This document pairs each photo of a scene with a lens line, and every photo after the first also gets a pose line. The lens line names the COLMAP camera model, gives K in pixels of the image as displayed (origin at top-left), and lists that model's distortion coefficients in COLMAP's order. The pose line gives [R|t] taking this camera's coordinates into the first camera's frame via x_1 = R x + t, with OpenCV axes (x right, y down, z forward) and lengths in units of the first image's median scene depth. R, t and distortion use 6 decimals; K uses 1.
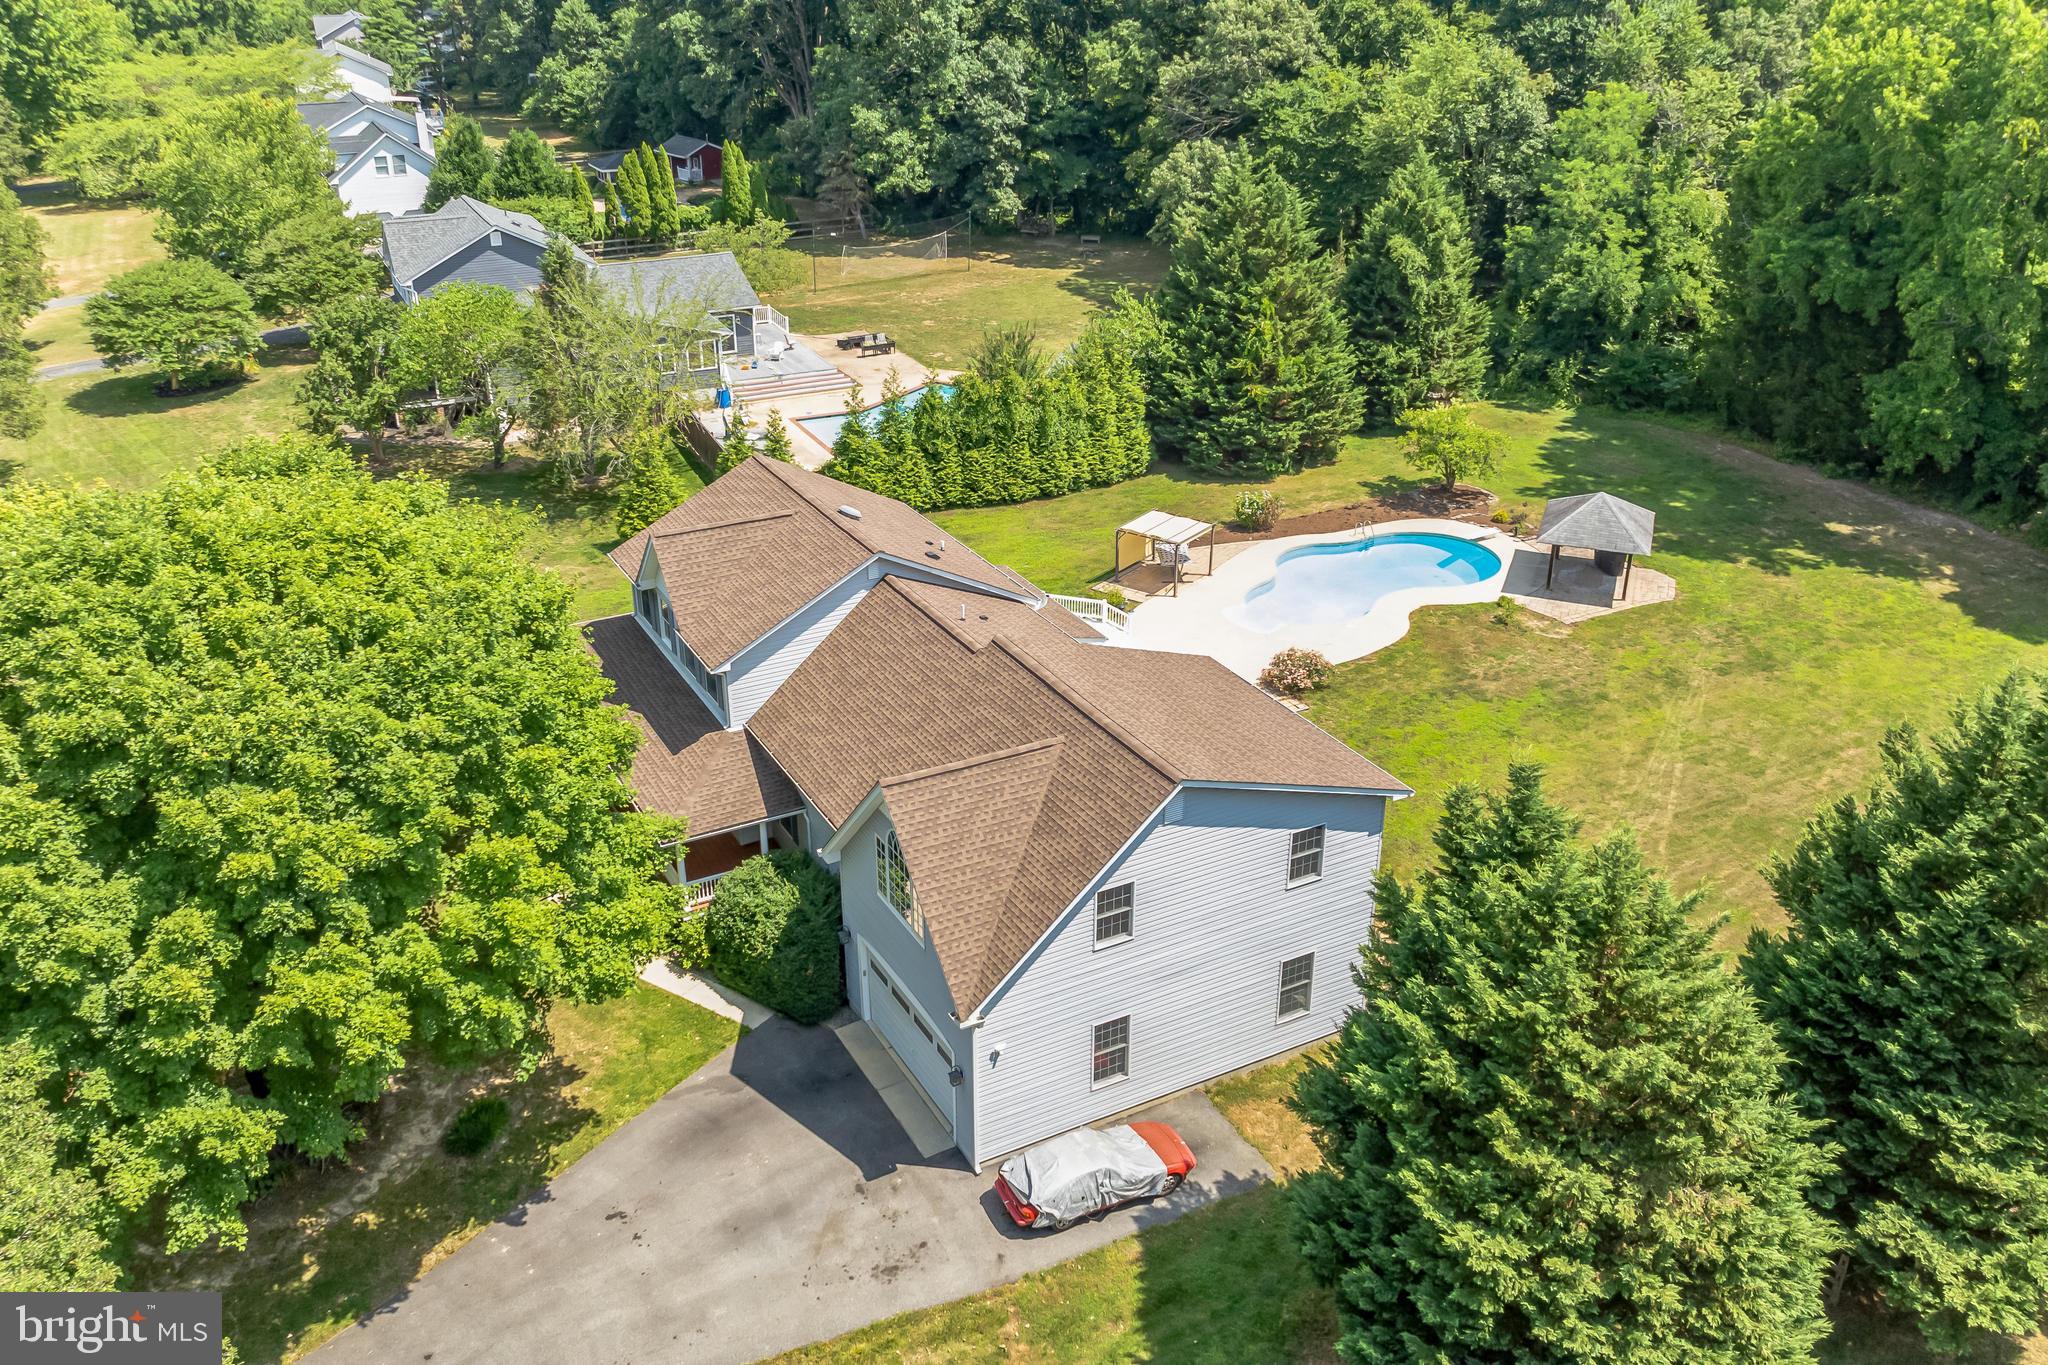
lens RADIAL K [[1715.2, 0, 1024.0], [0, 1715.2, 682.5], [0, 0, 1]] dist [-0.023793, -0.001306]
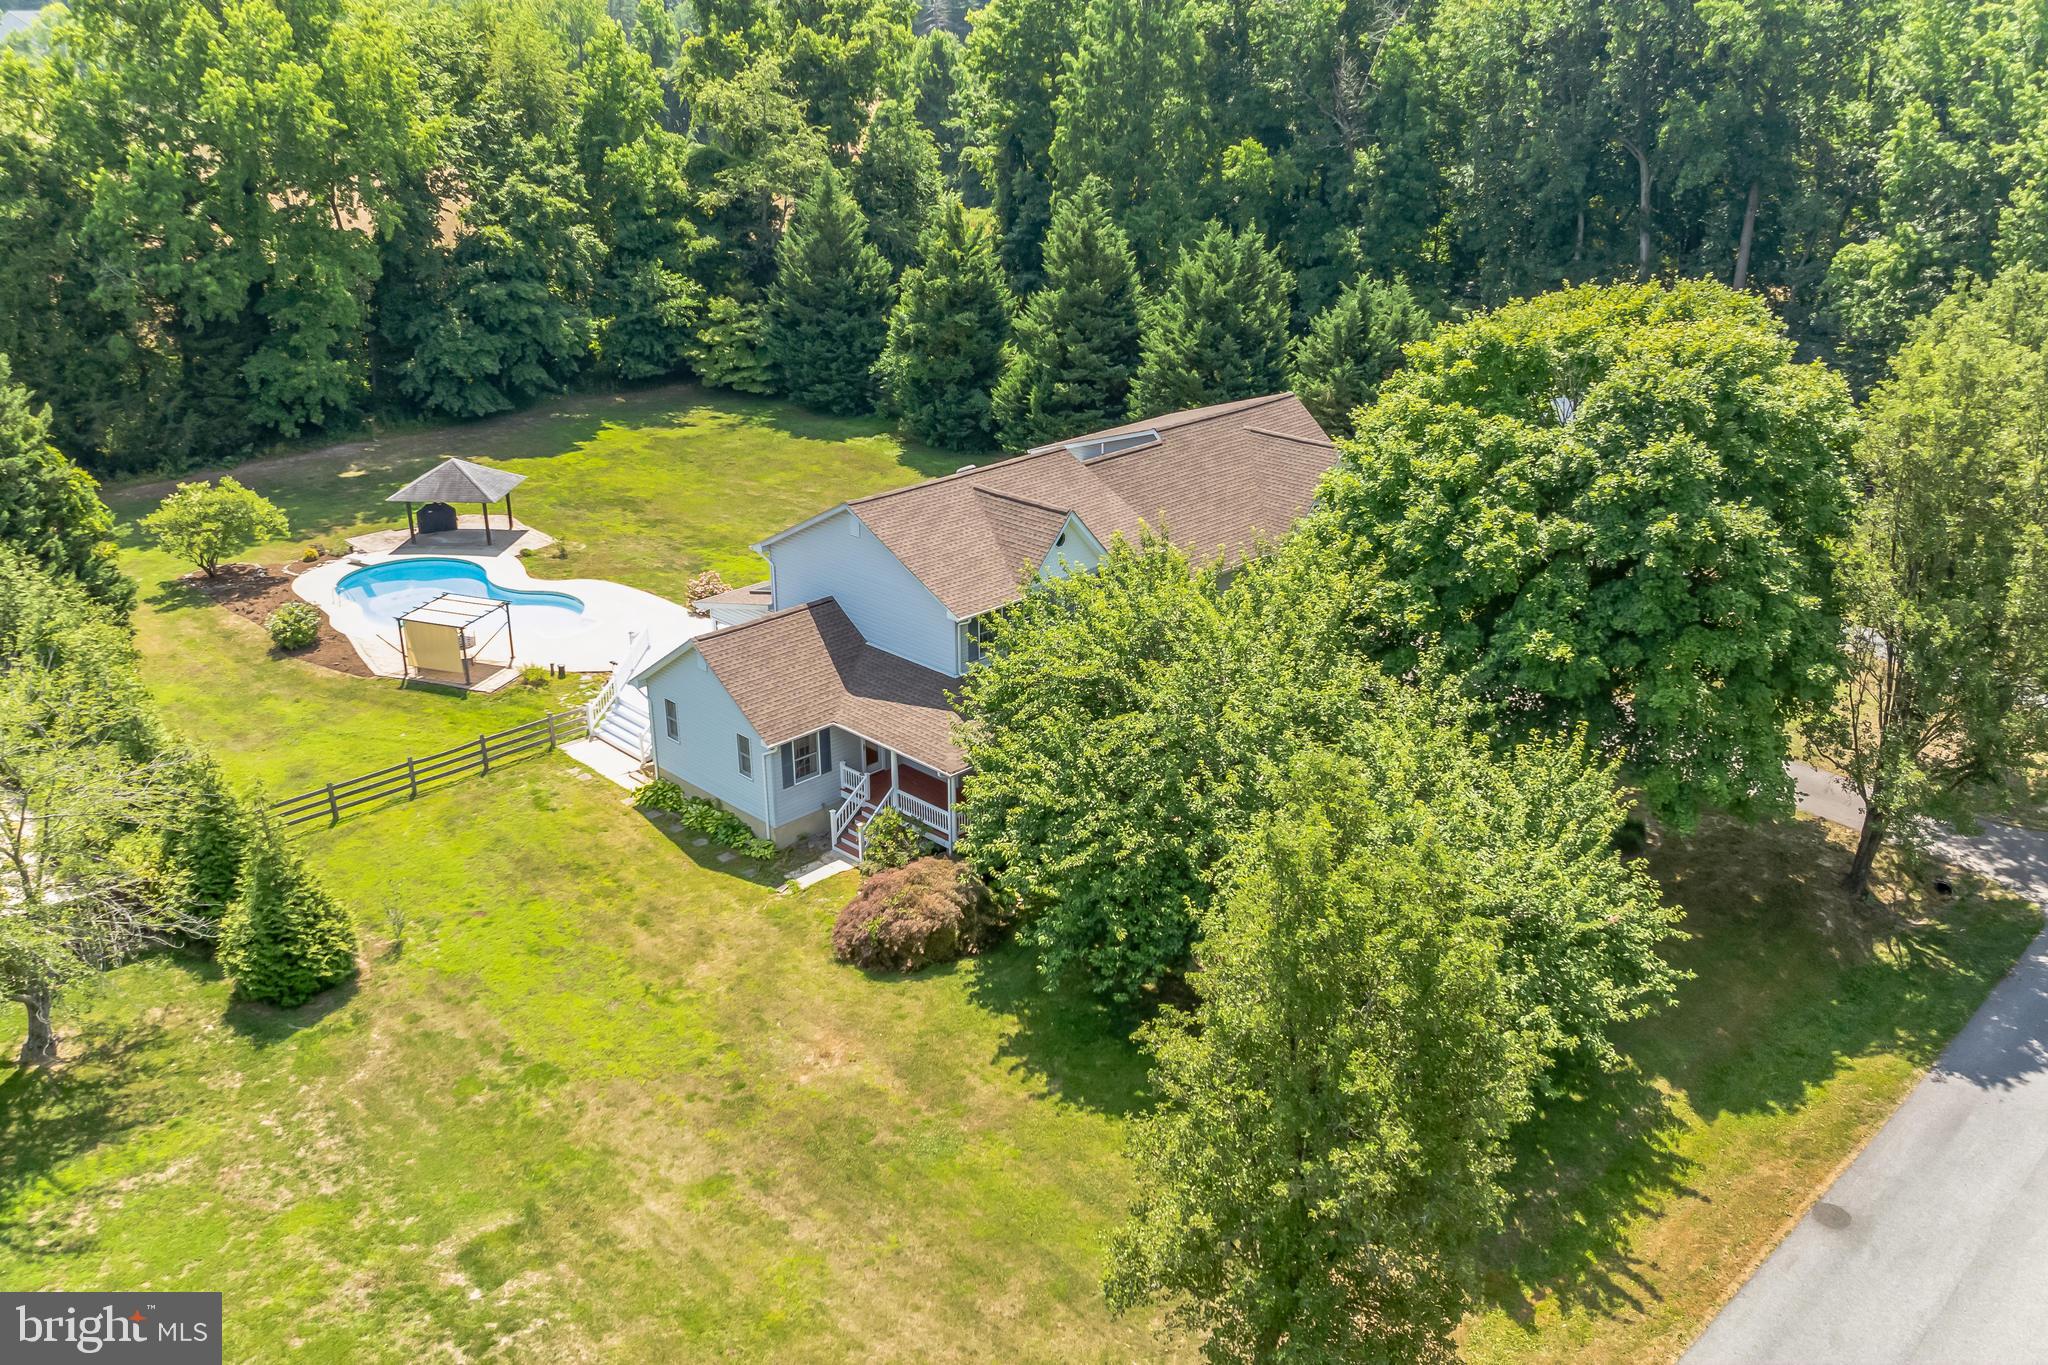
lens RADIAL K [[1715.2, 0, 1024.0], [0, 1715.2, 682.5], [0, 0, 1]] dist [-0.023793, -0.001306]
pose [[-0.281839, -0.361137, 0.888902, -0.721756], [0.418433, 0.787449, 0.452590, -0.300731], [-0.863412, 0.499503, -0.070822, 0.708080]]
